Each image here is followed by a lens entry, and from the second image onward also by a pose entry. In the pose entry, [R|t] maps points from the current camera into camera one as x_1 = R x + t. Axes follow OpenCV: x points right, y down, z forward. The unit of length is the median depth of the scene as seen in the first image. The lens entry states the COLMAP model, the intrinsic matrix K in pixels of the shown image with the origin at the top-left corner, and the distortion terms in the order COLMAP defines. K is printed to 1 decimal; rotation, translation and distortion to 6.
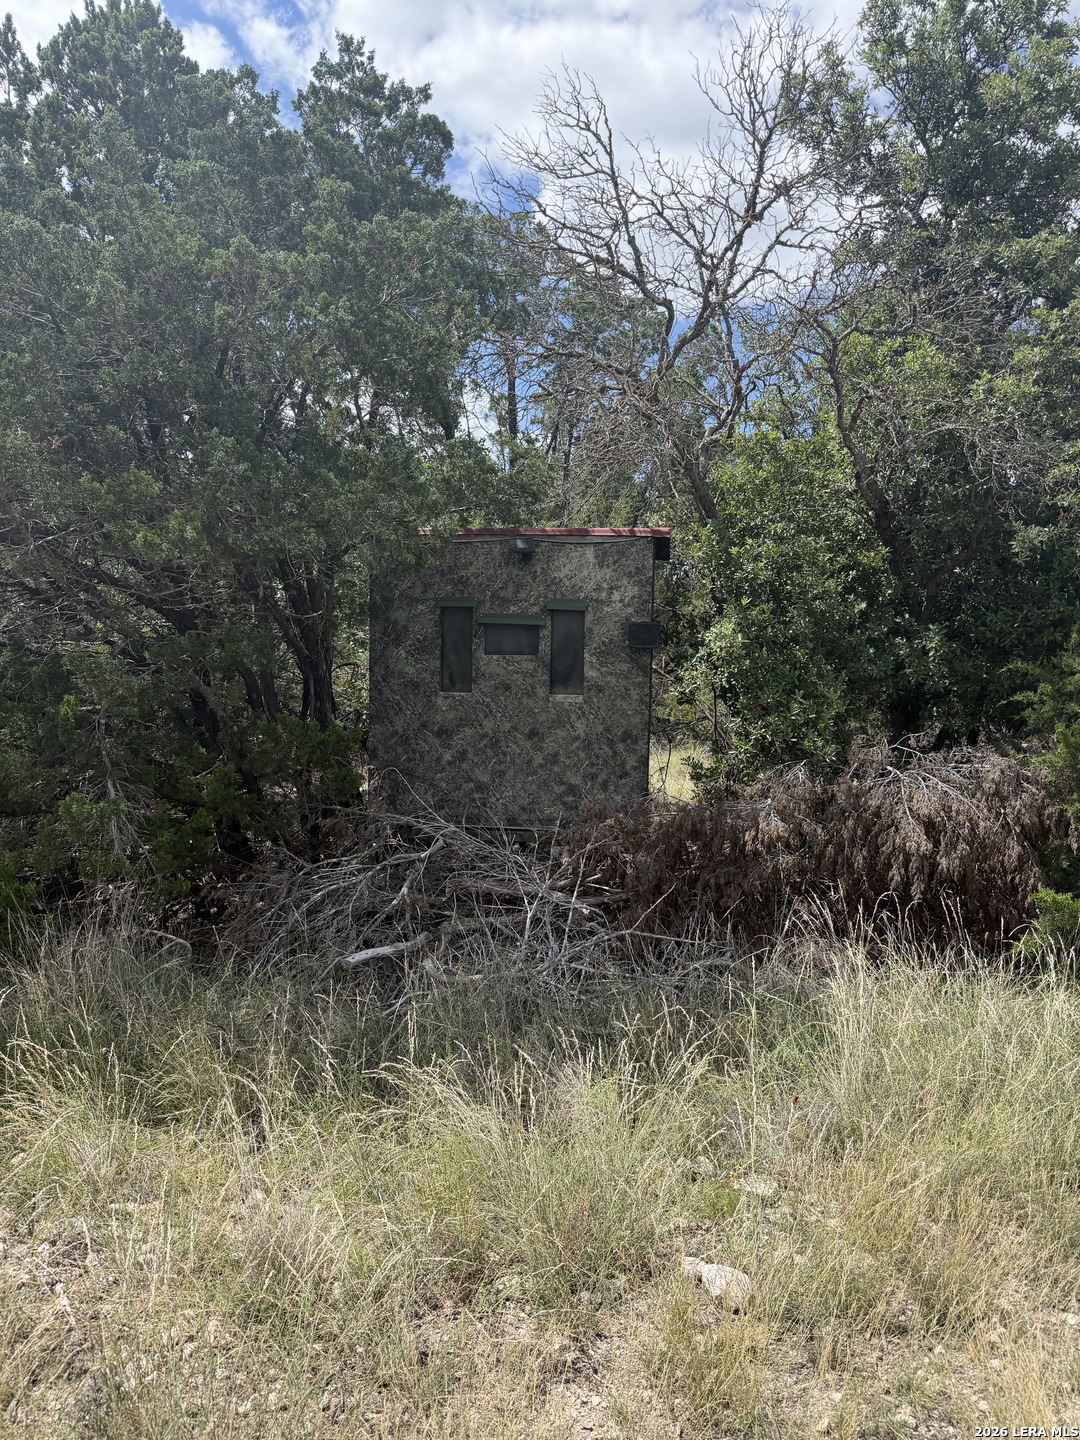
lens RADIAL K [[1081.2, 0, 540.0], [0, 1081.2, 720.0], [0, 0, 1]] dist [0.148018, -0.187239]
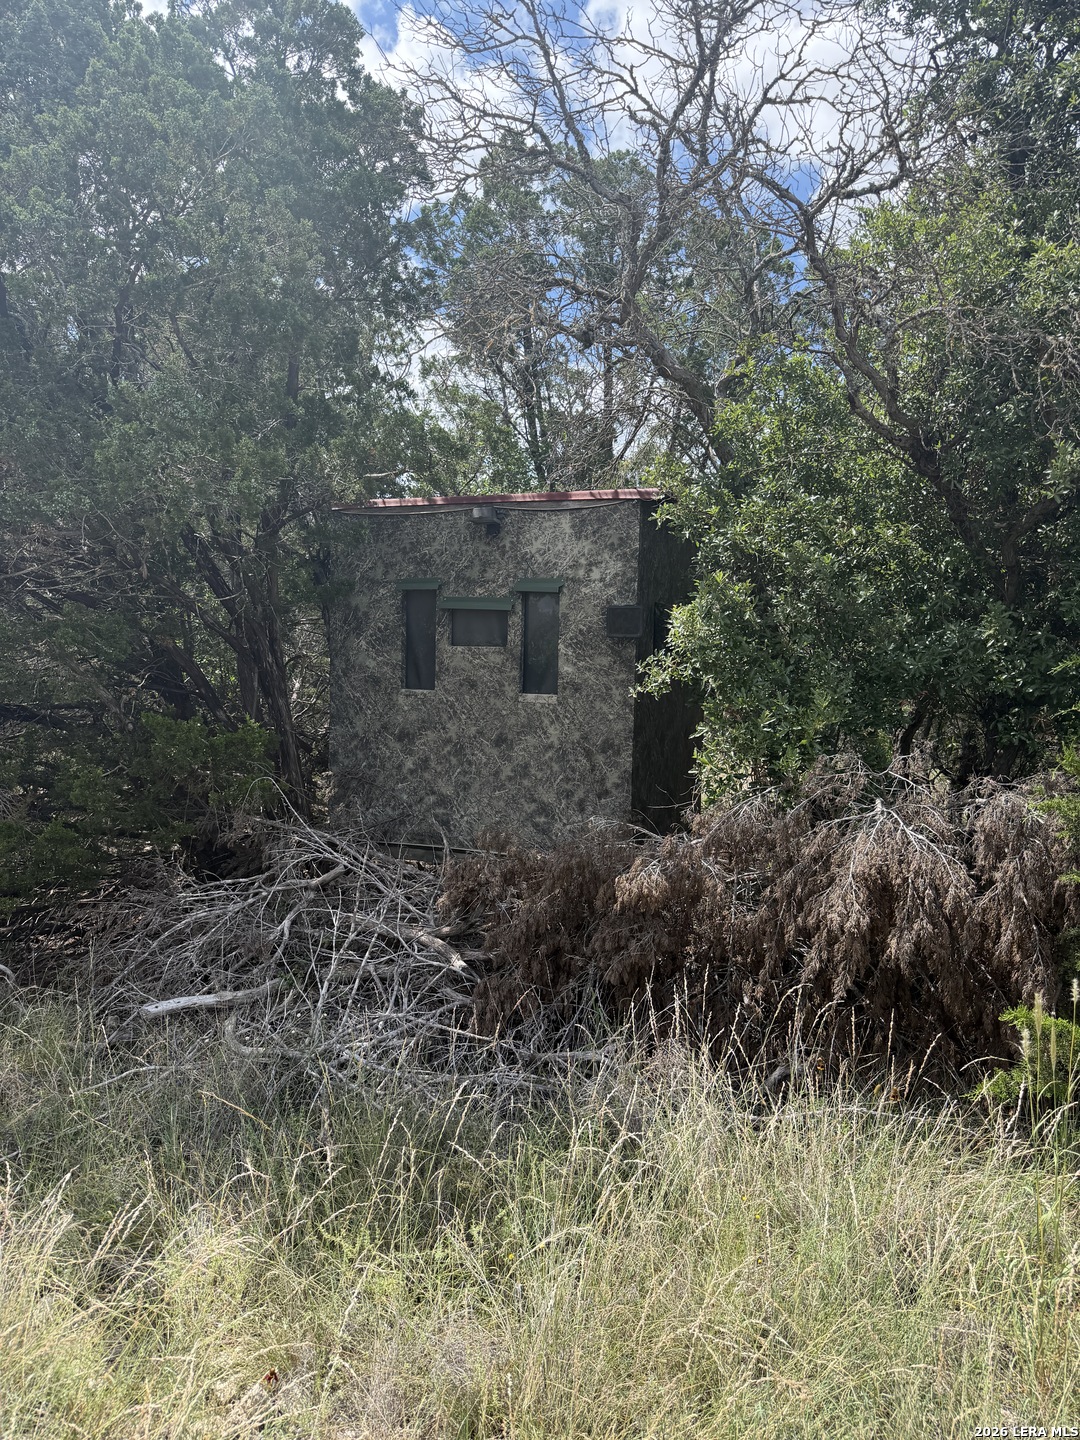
lens RADIAL K [[1081.2, 0, 540.0], [0, 1081.2, 720.0], [0, 0, 1]] dist [0.148018, -0.187239]
pose [[0.961480, 0.019266, -0.274199, 0.254513], [-0.017229, 0.999803, 0.009835, -0.011790], [0.274335, -0.004732, 0.961623, 0.202533]]
